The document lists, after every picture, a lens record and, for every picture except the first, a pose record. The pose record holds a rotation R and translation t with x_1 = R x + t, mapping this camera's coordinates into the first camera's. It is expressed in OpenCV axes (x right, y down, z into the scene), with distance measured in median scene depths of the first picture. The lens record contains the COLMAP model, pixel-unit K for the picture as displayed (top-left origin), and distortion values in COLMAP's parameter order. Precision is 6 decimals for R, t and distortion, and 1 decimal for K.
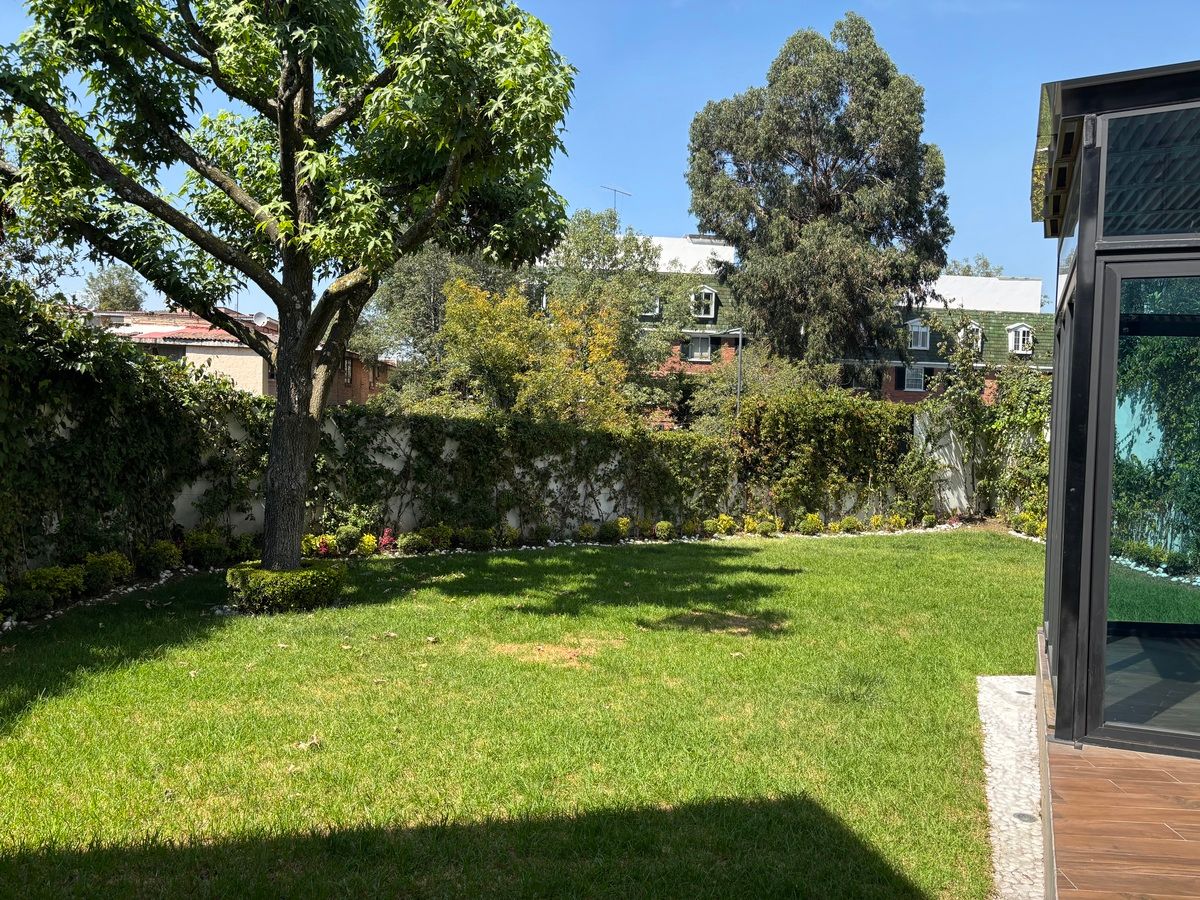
lens RADIAL K [[921.6, 0, 600.0], [0, 921.6, 450.0], [0, 0, 1]] dist [0.098867, -0.135661]
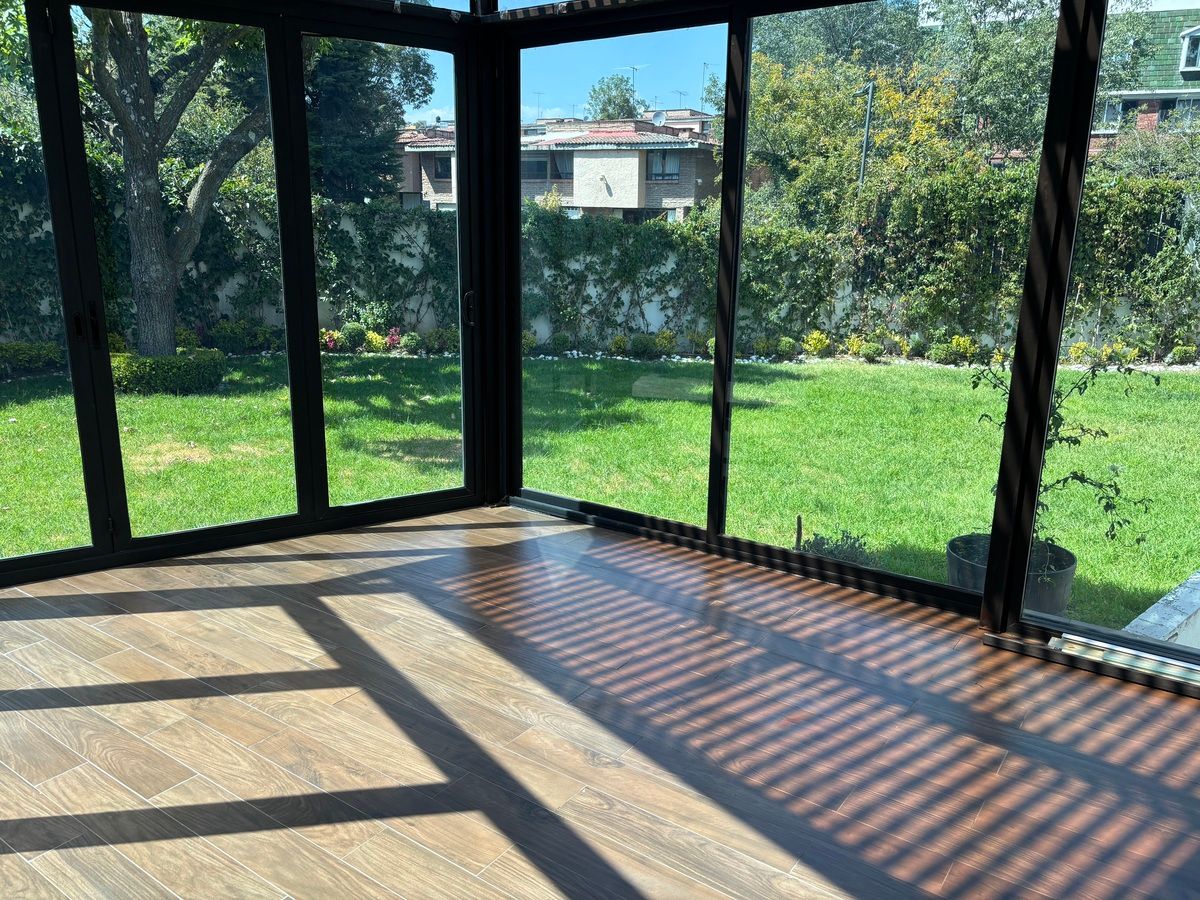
lens RADIAL K [[921.6, 0, 600.0], [0, 921.6, 450.0], [0, 0, 1]] dist [0.098867, -0.135661]
pose [[0.859400, 0.109606, -0.499418, 0.378455], [-0.004637, 0.978384, 0.206745, 0.004199], [0.511283, -0.175361, 0.841331, 0.200815]]
